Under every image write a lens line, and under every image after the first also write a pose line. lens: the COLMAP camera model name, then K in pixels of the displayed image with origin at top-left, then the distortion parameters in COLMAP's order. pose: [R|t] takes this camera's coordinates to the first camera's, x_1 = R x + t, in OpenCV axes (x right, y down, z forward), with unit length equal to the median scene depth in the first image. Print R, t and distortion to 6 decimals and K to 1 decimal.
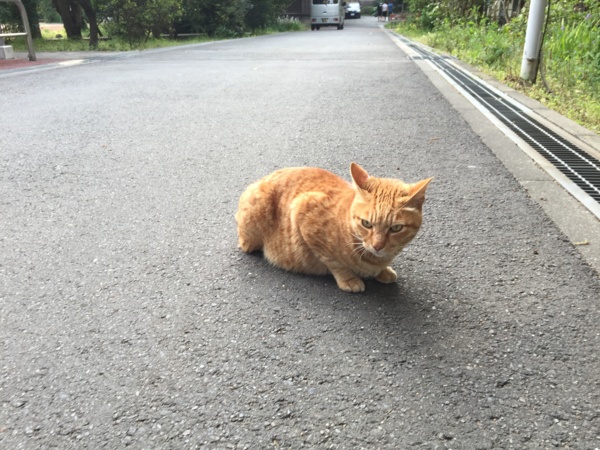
lens RADIAL K [[529.5, 0, 301.3], [0, 529.5, 225.7], [0, 0, 1]] dist [0.006801, -0.007127]
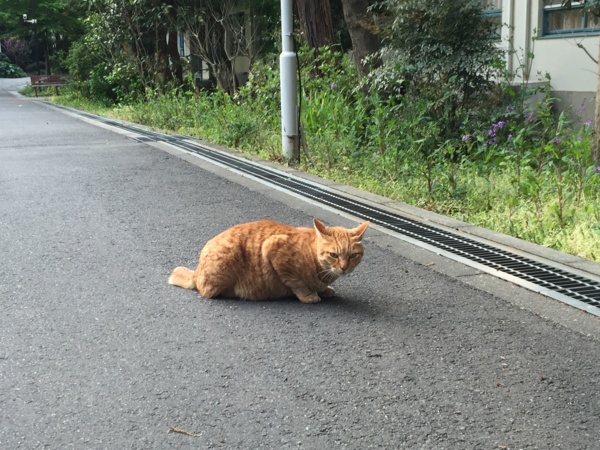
lens RADIAL K [[864.2, 0, 299.7], [0, 864.2, 225.1], [0, 0, 1]] dist [0.039374, 0.000000]
pose [[0.890406, -0.086216, 0.446928, -0.899541], [0.175645, 0.970927, -0.162635, 0.278284], [-0.419912, 0.223312, 0.879662, -1.008096]]
